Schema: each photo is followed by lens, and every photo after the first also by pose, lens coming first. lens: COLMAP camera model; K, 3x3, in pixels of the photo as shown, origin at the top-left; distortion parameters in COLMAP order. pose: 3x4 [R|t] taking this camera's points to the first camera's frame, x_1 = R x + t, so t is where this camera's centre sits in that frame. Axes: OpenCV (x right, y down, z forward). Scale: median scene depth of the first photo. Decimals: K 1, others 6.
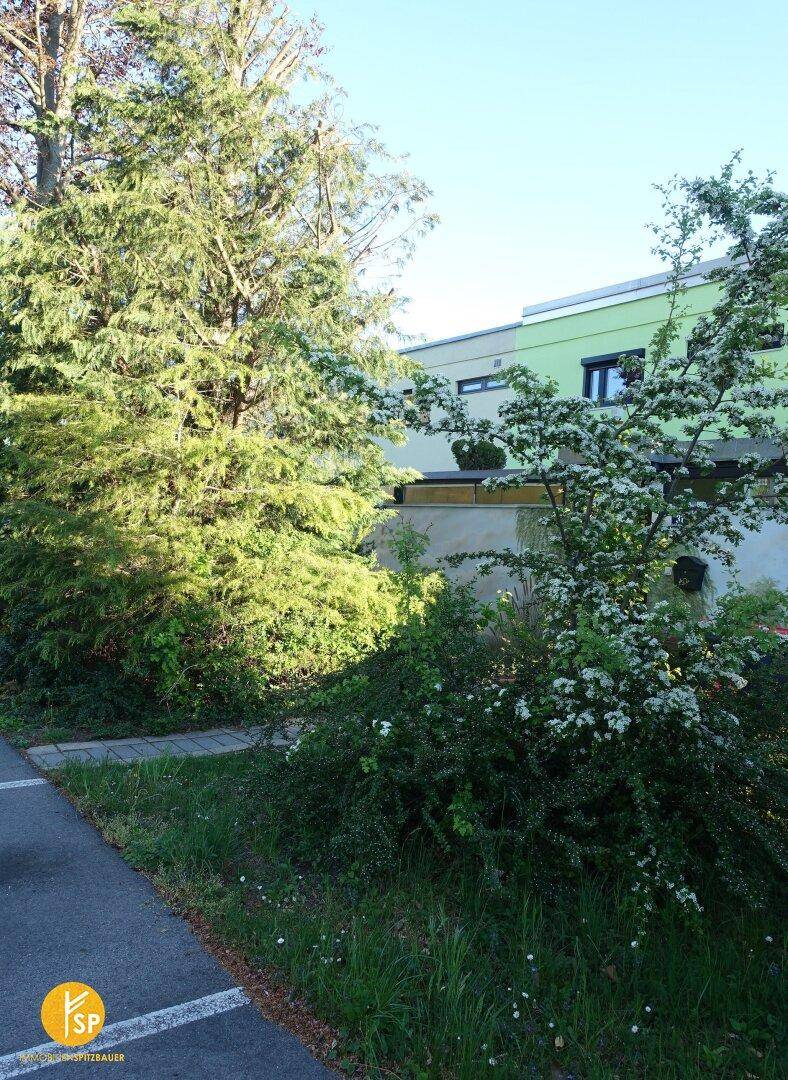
lens RADIAL K [[878.0, 0, 393.8], [0, 878.0, 542.0], [0, 0, 1]] dist [0.008366, 0.003244]
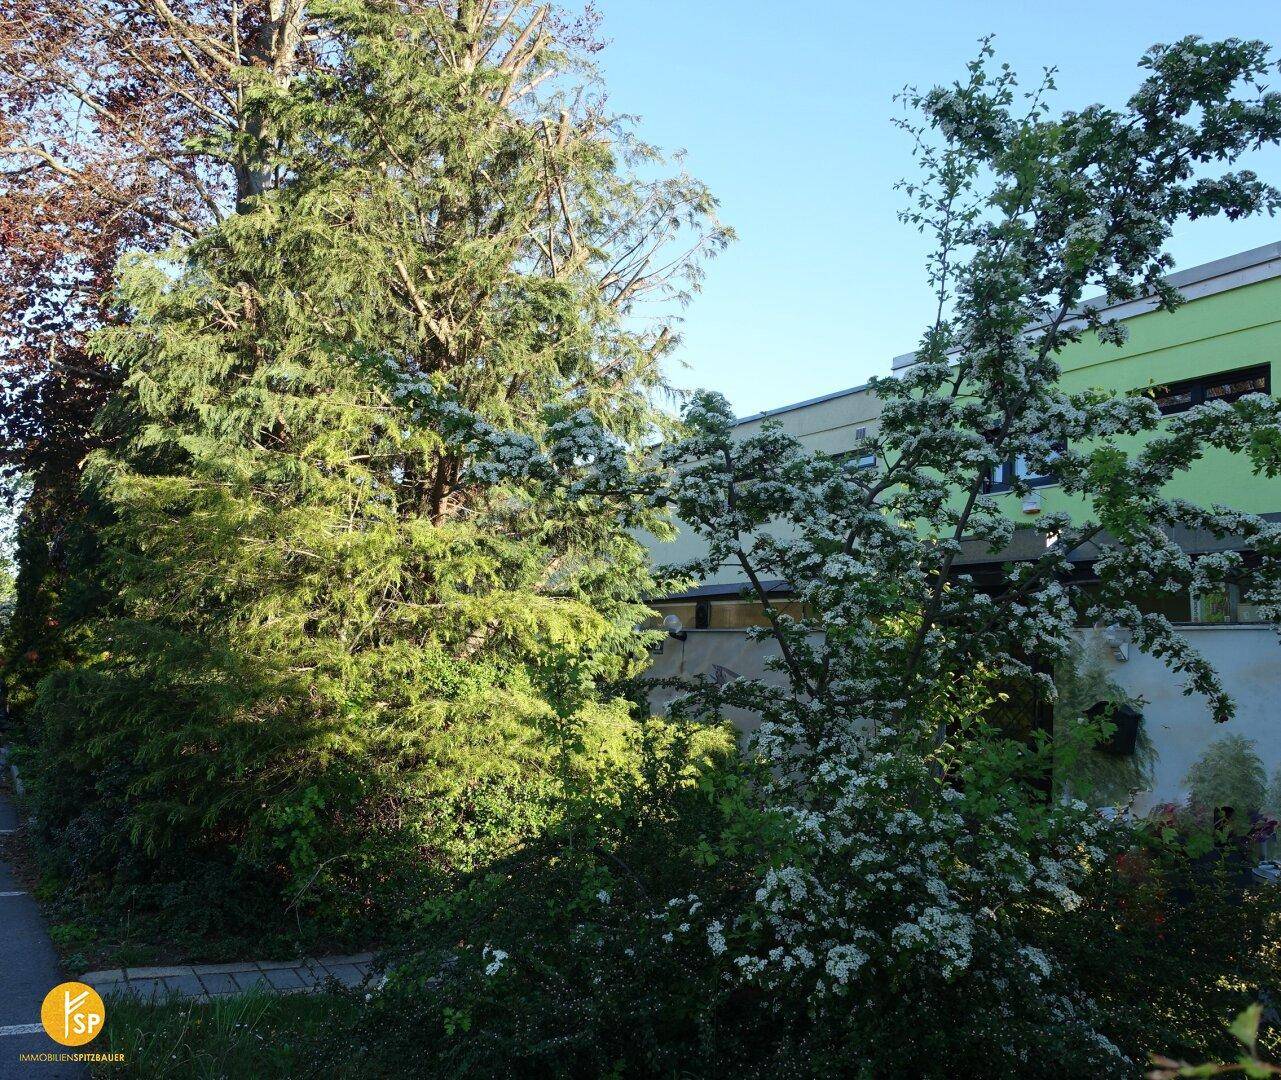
lens RADIAL K [[1160.7, 0, 638.7], [0, 1160.7, 538.1], [0, 0, 1]] dist [0.016400, -0.025419]
pose [[0.989830, -0.019368, -0.140933, 0.134660], [0.000445, 0.991105, -0.133081, 0.013905], [0.142257, 0.131664, 0.981034, 0.099250]]
